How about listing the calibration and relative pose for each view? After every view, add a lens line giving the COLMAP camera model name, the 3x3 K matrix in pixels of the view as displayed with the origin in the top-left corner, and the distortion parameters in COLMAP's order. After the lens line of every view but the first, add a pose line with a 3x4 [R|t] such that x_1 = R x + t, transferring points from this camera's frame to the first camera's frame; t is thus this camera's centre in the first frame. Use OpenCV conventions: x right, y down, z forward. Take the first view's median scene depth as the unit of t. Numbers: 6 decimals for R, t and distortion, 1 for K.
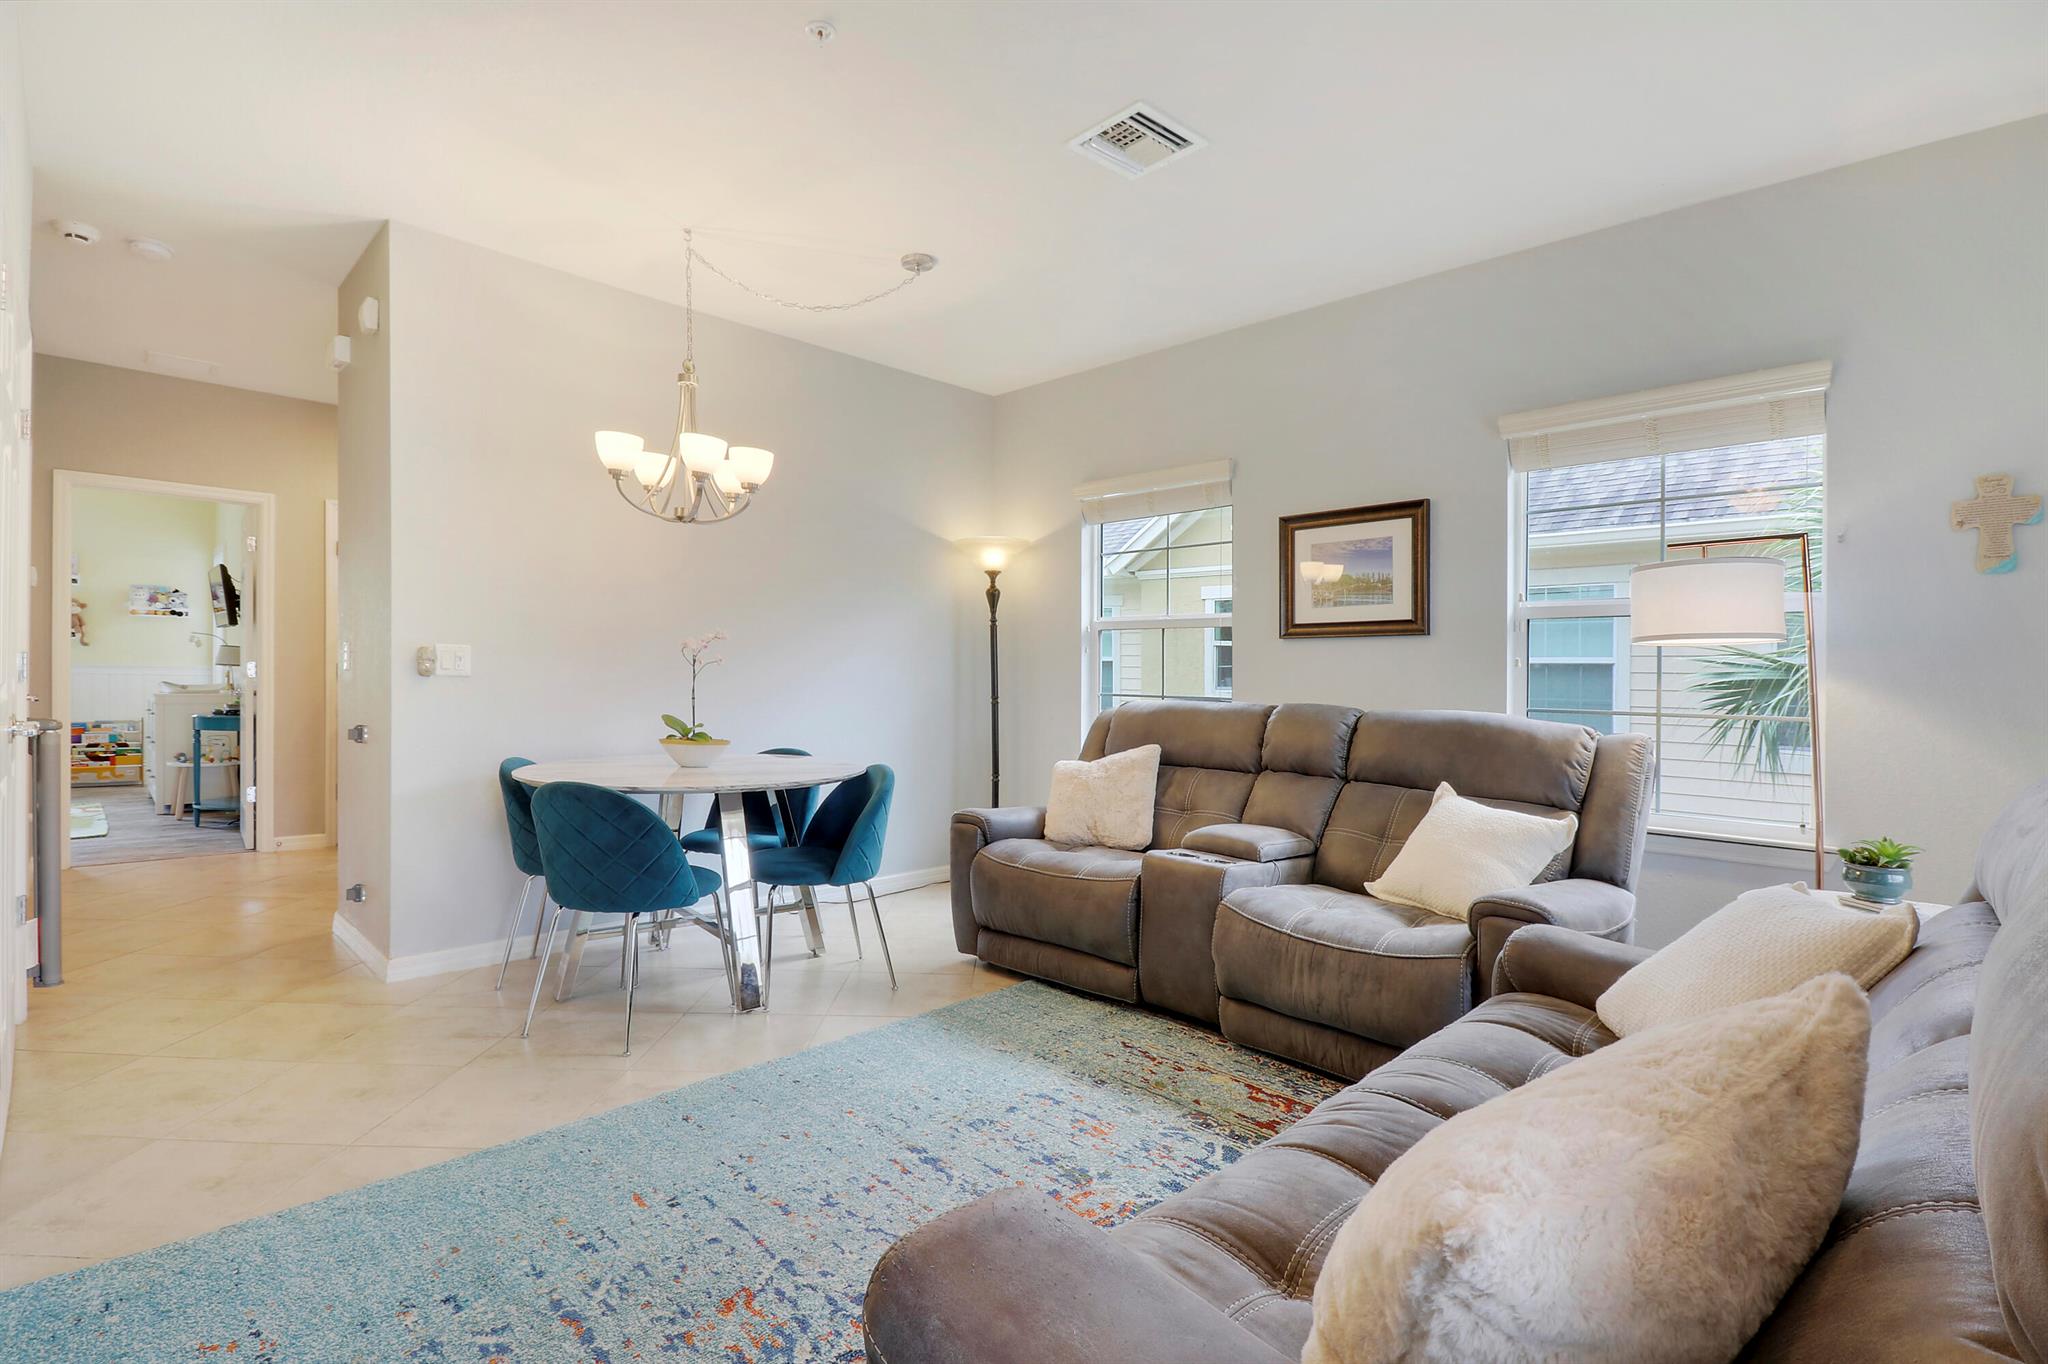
lens RADIAL K [[983.8, 0, 1041.9], [0, 983.8, 693.4], [0, 0, 1]] dist [0.000632, -0.007484]
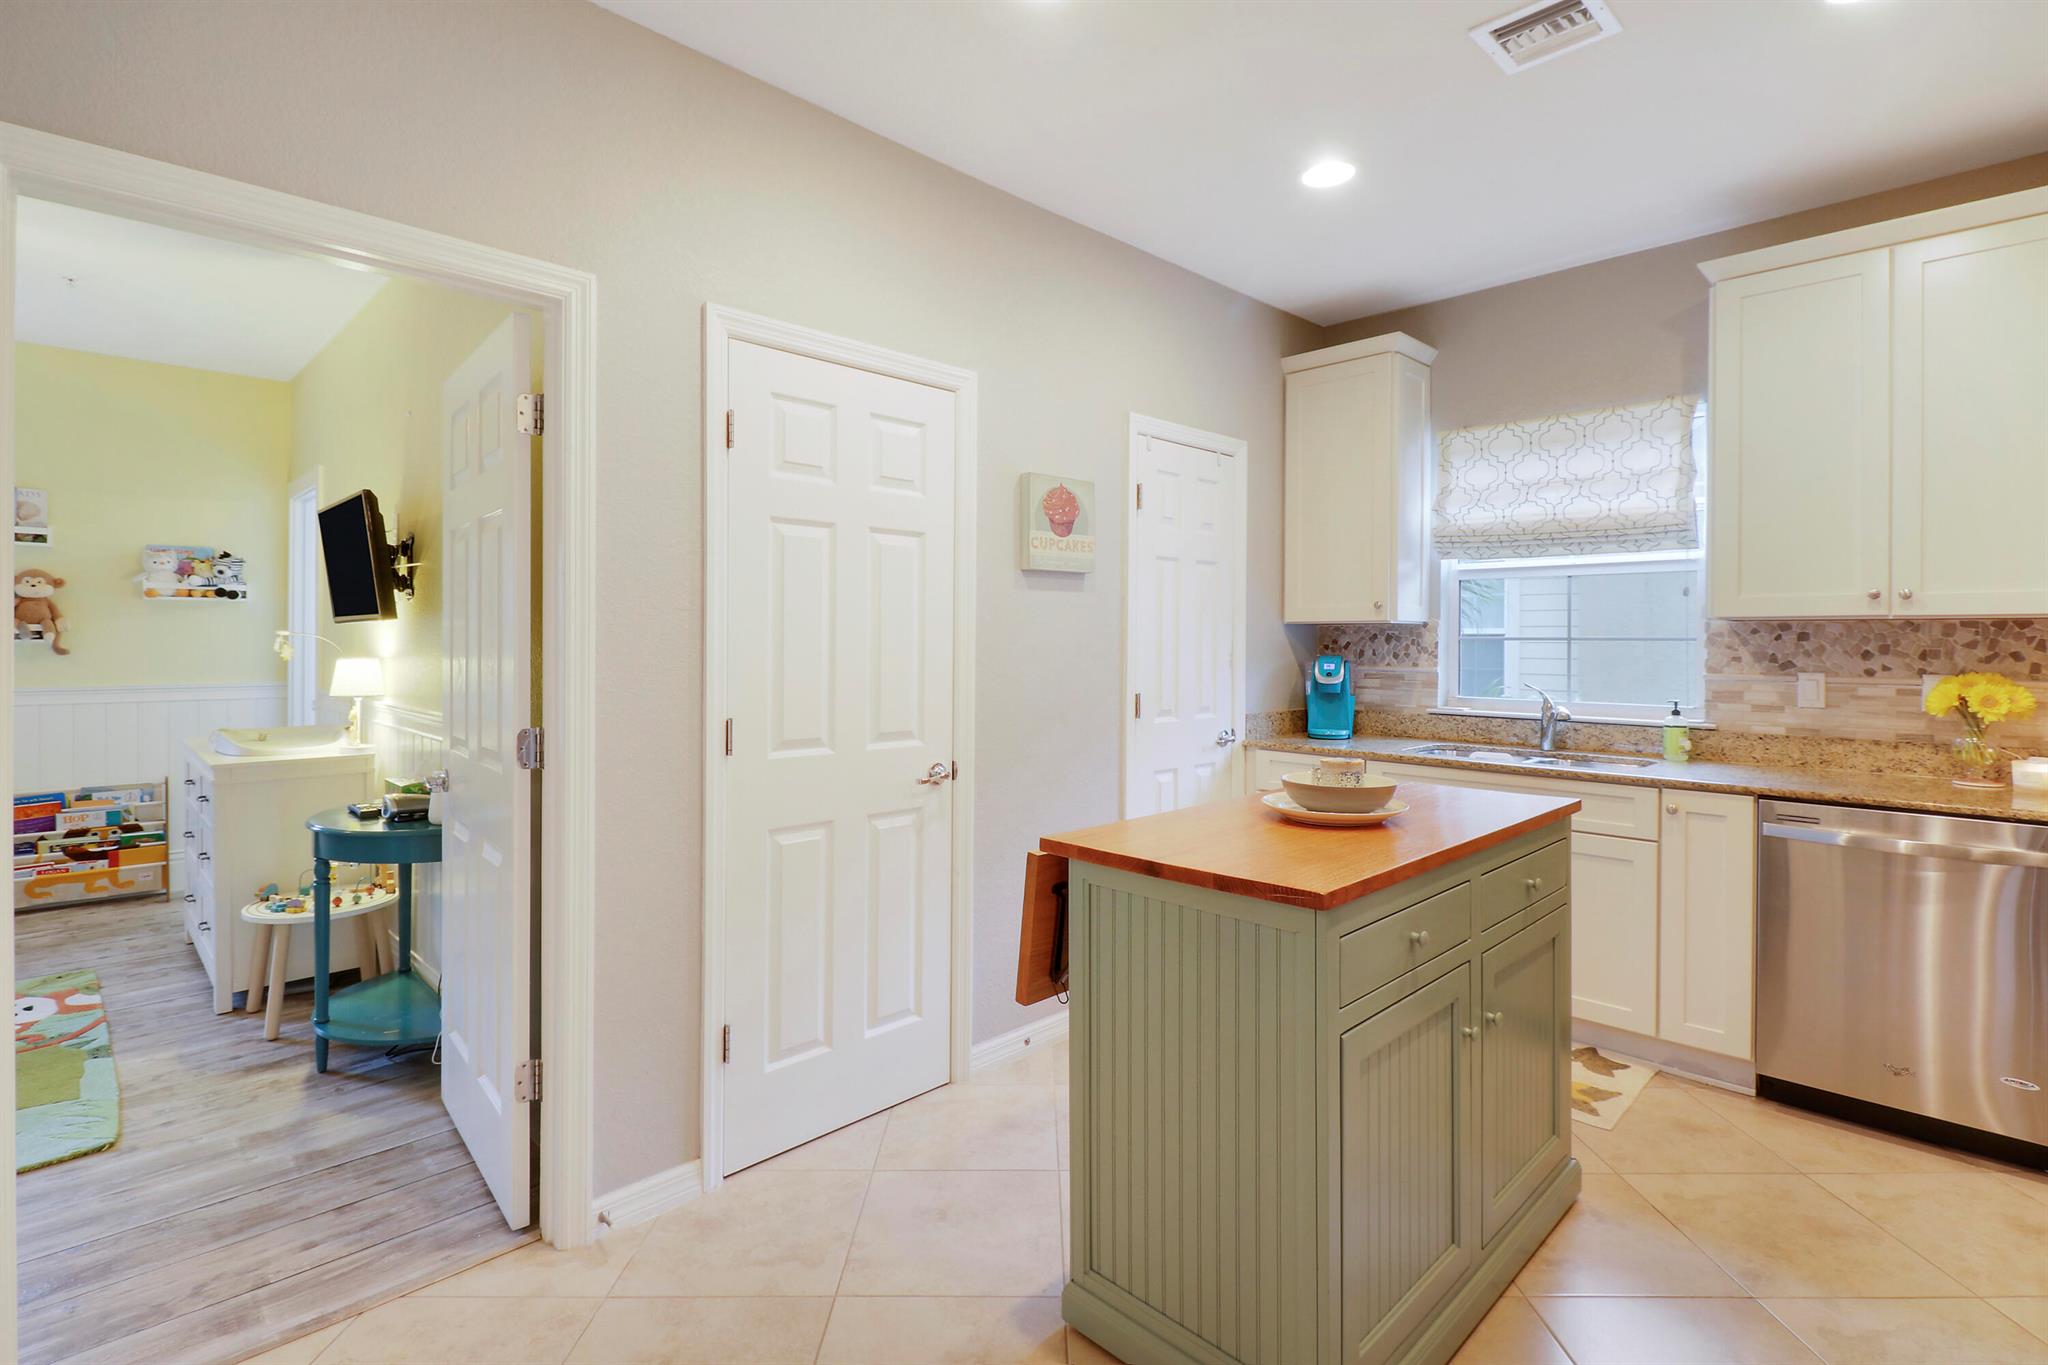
lens RADIAL K [[983.8, 0, 1069.8], [0, 983.8, 643.7], [0, 0, 1]] dist [0.000632, -0.007484]
pose [[0.999617, -0.013271, 0.024291, -0.415409], [0.013673, 0.999771, -0.016455, -0.037356], [-0.024067, 0.016781, 0.999569, 0.426798]]
